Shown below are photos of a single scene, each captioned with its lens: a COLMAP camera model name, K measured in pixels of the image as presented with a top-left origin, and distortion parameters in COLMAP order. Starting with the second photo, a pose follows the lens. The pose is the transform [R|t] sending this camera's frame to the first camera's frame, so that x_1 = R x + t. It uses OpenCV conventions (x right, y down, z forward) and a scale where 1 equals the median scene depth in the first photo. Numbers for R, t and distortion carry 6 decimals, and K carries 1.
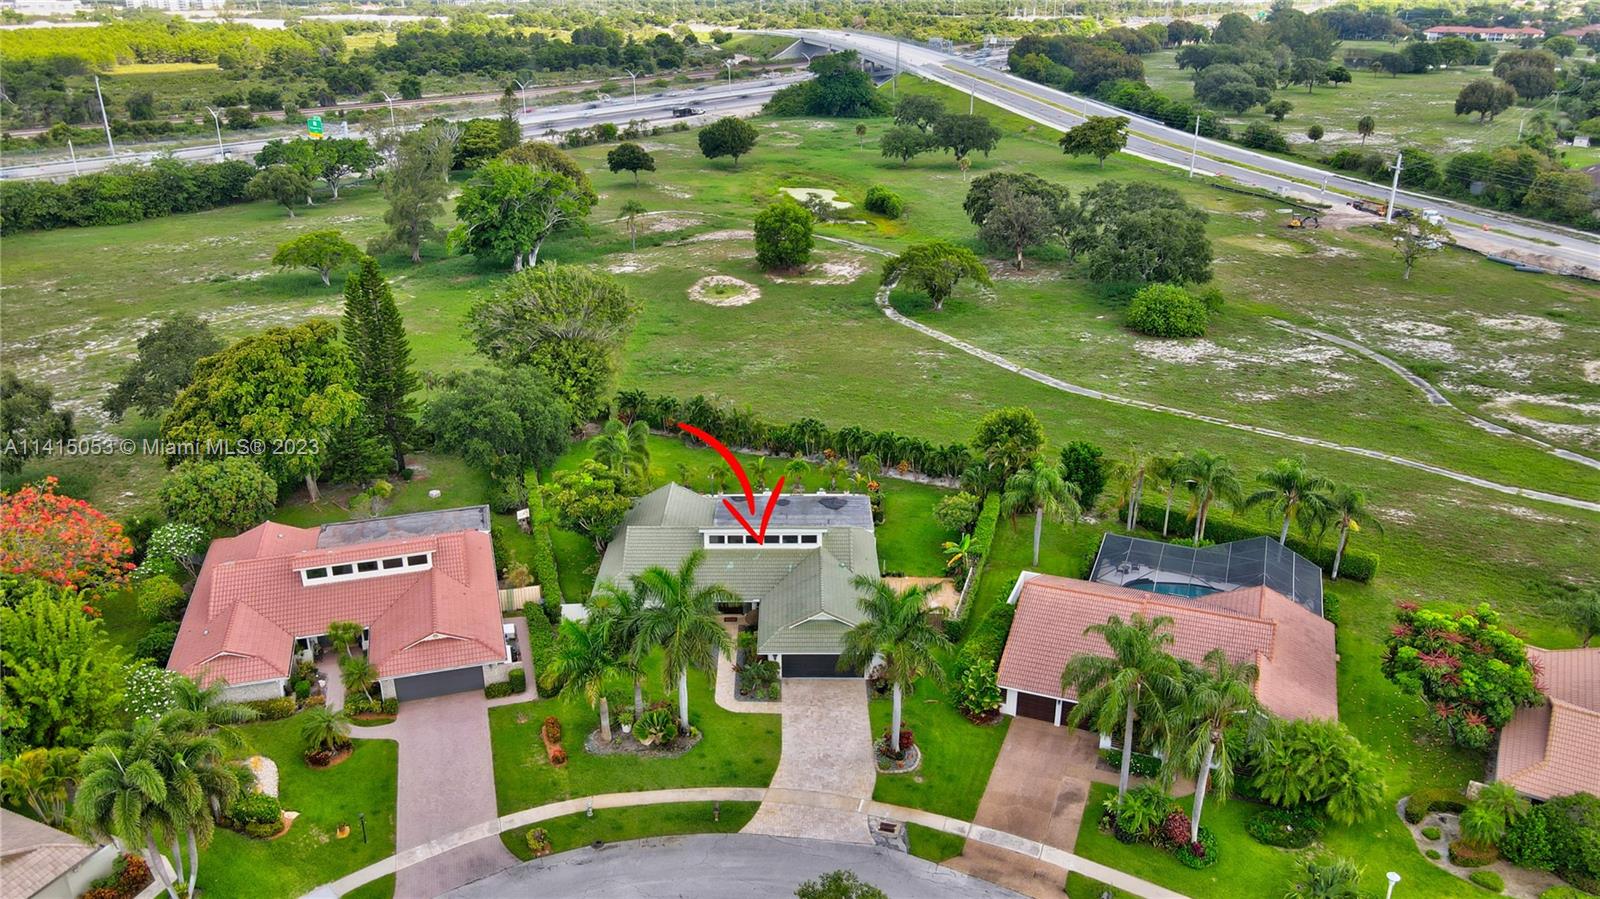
lens RADIAL K [[1173.3, 0, 800.0], [0, 1173.3, 449.5], [0, 0, 1]] dist [0.000870, 0.025363]
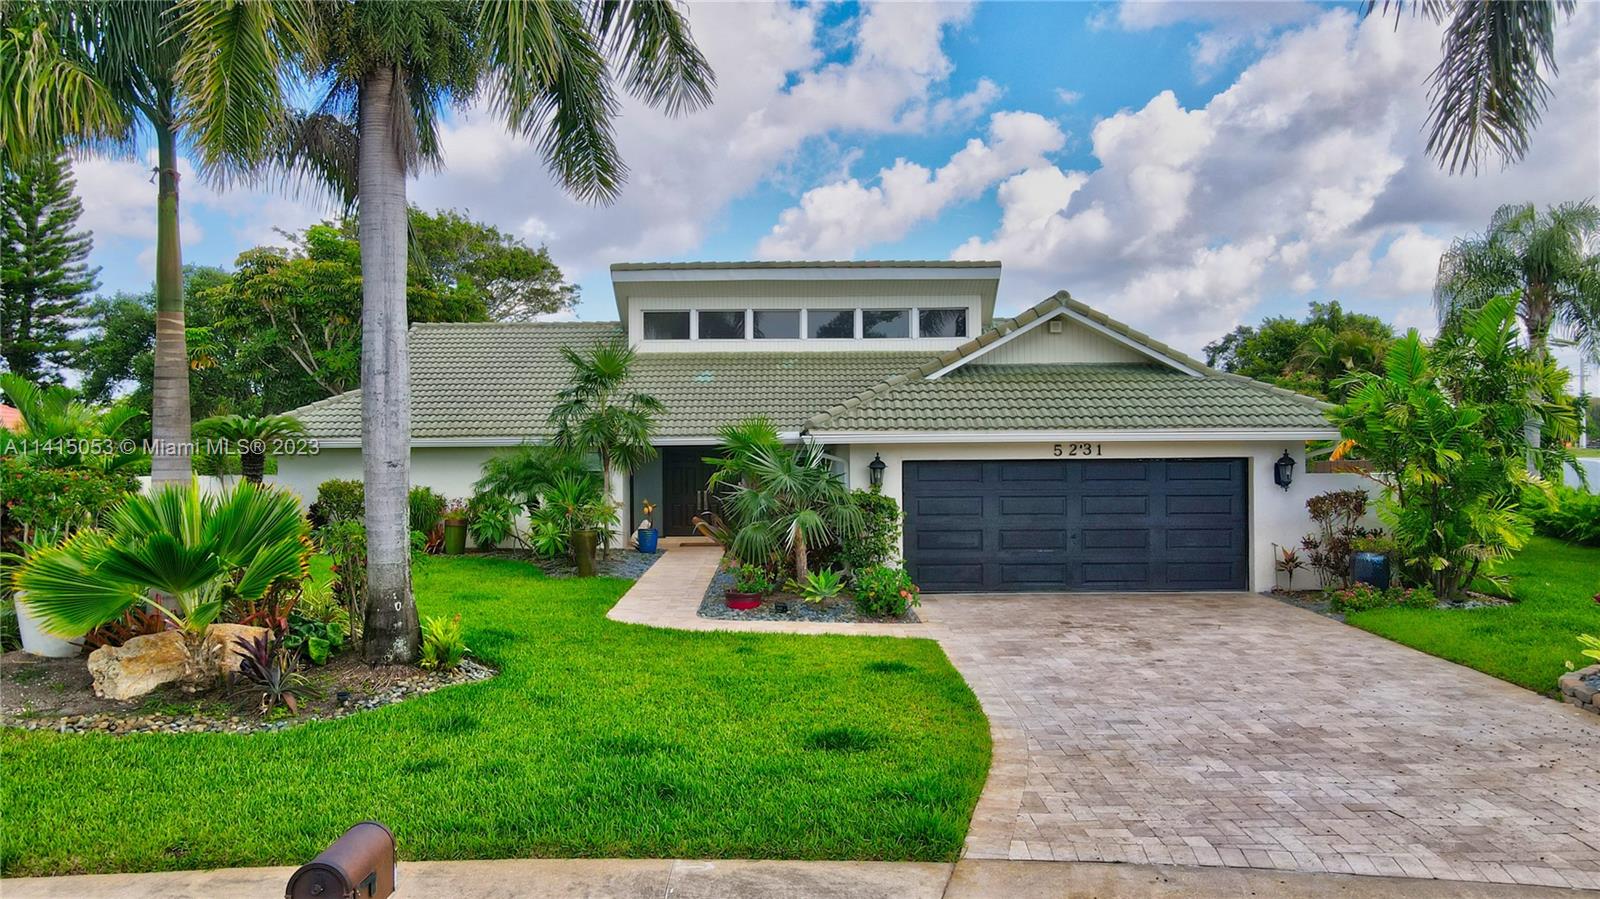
lens RADIAL K [[1173.3, 0, 800.0], [0, 1173.3, 449.5], [0, 0, 1]] dist [0.000870, 0.025363]
pose [[0.999985, -0.005363, 0.000896, -0.031542], [0.005312, 0.928594, -0.371058, 0.221898], [0.001158, 0.371058, 0.928609, 0.666946]]
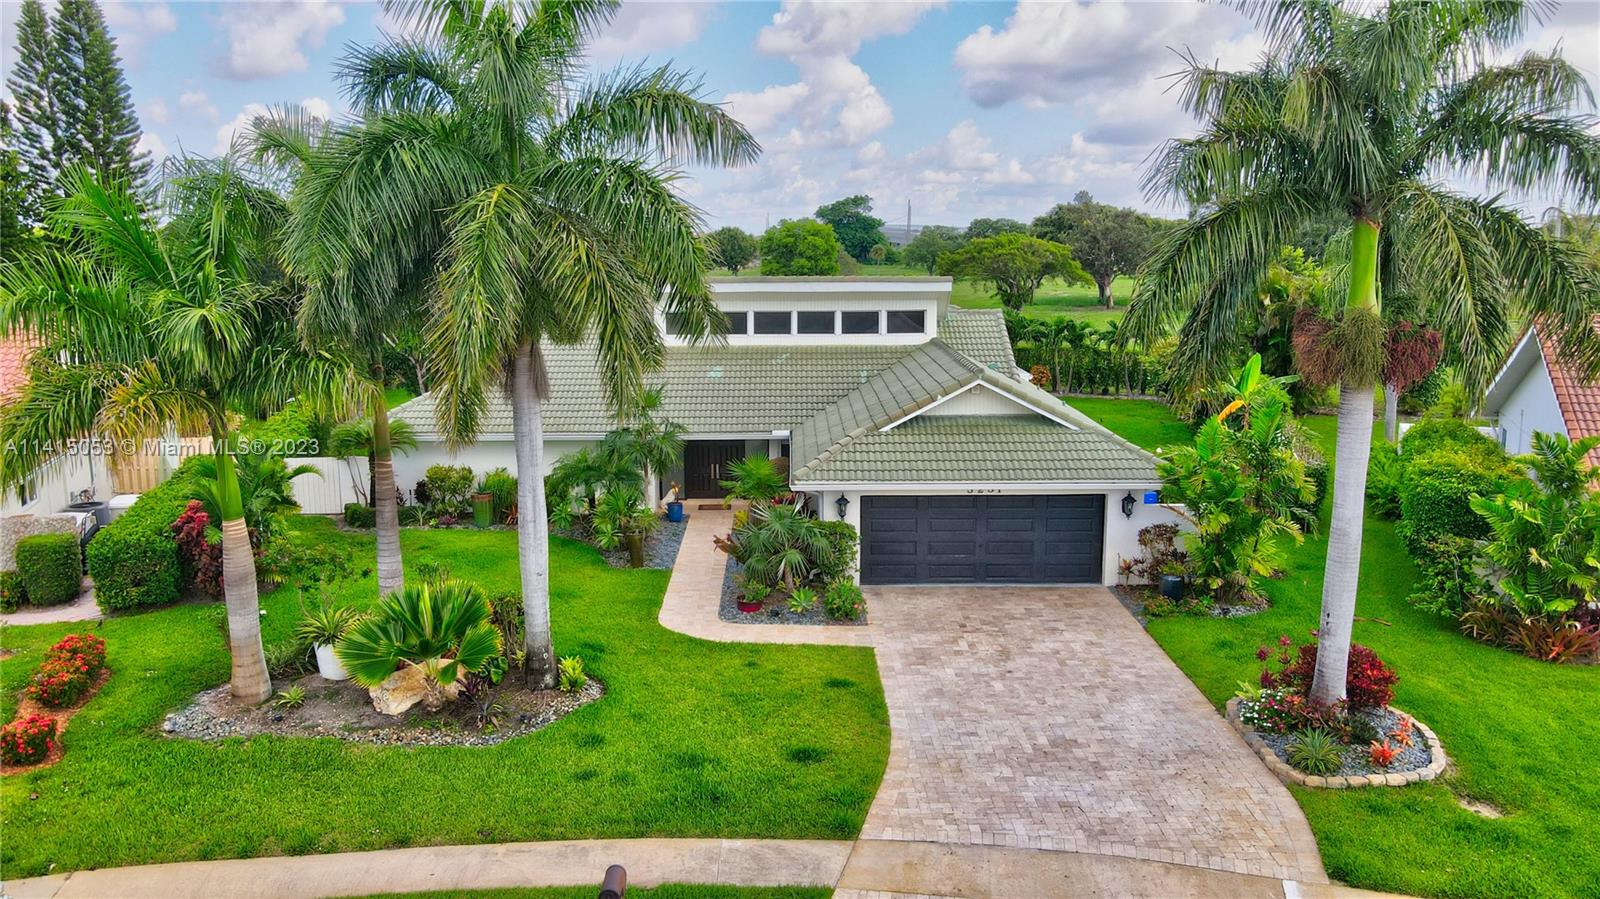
lens RADIAL K [[1173.3, 0, 800.0], [0, 1173.3, 449.5], [0, 0, 1]] dist [0.000870, 0.025363]
pose [[0.999994, -0.002438, 0.002294, -0.029143], [0.002868, 0.977376, -0.211488, 0.198013], [-0.001726, 0.211493, 0.977378, 0.571358]]
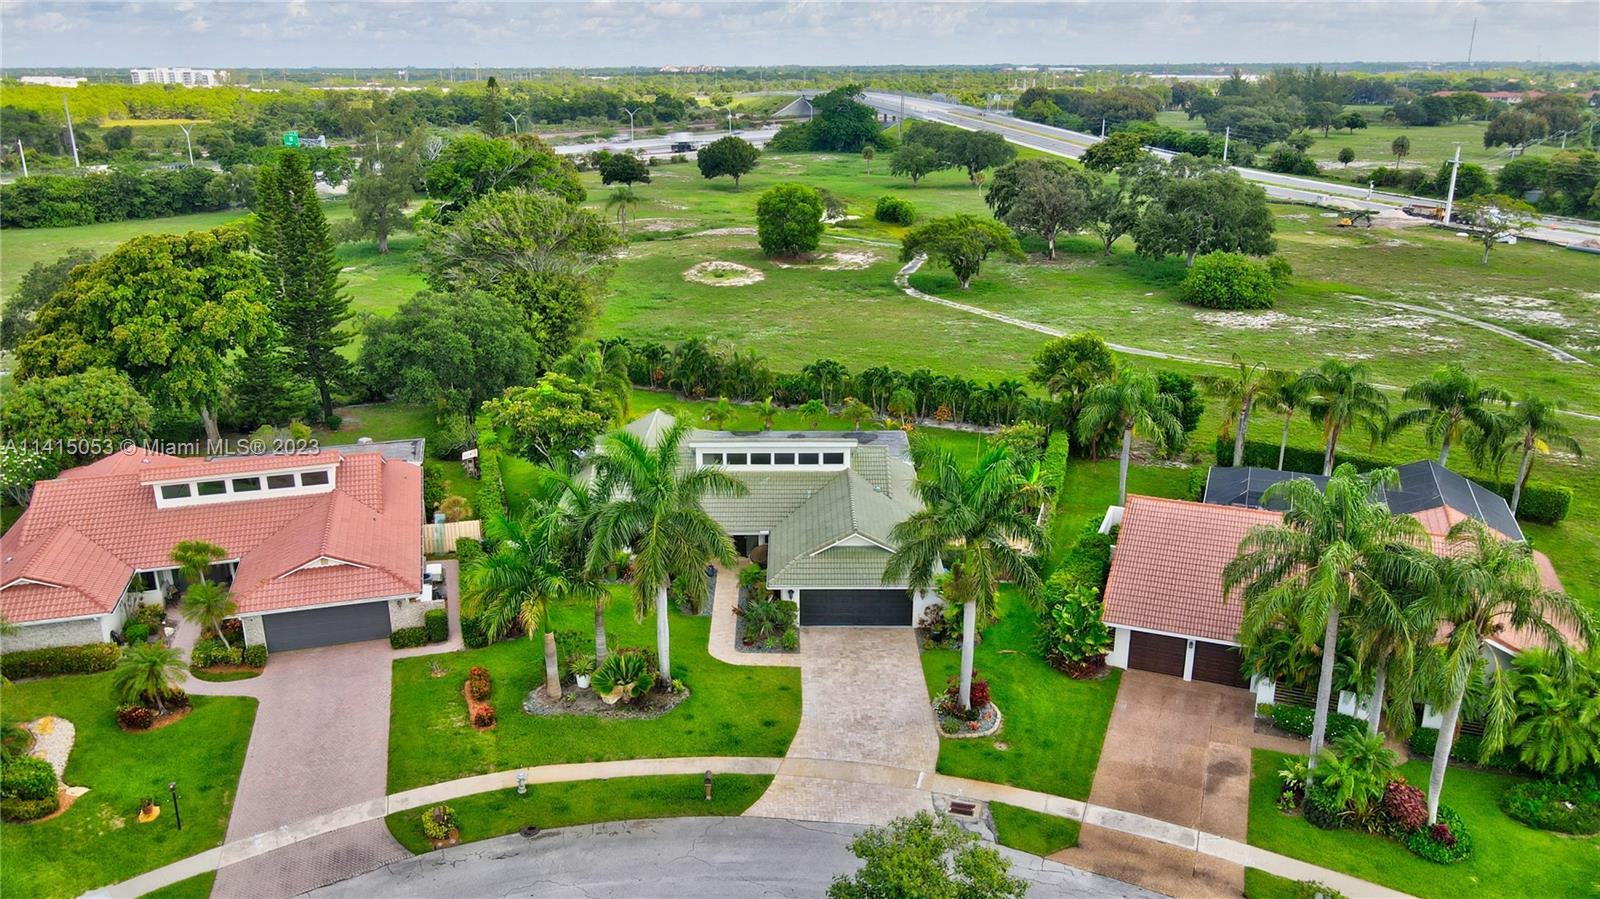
lens RADIAL K [[1173.3, 0, 800.0], [0, 1173.3, 449.5], [0, 0, 1]] dist [0.000870, 0.025363]
pose [[1.000000, -0.000418, 0.000608, -0.013691], [0.000460, 0.997417, -0.071822, 0.118930], [-0.000577, 0.071822, 0.997417, 0.225800]]
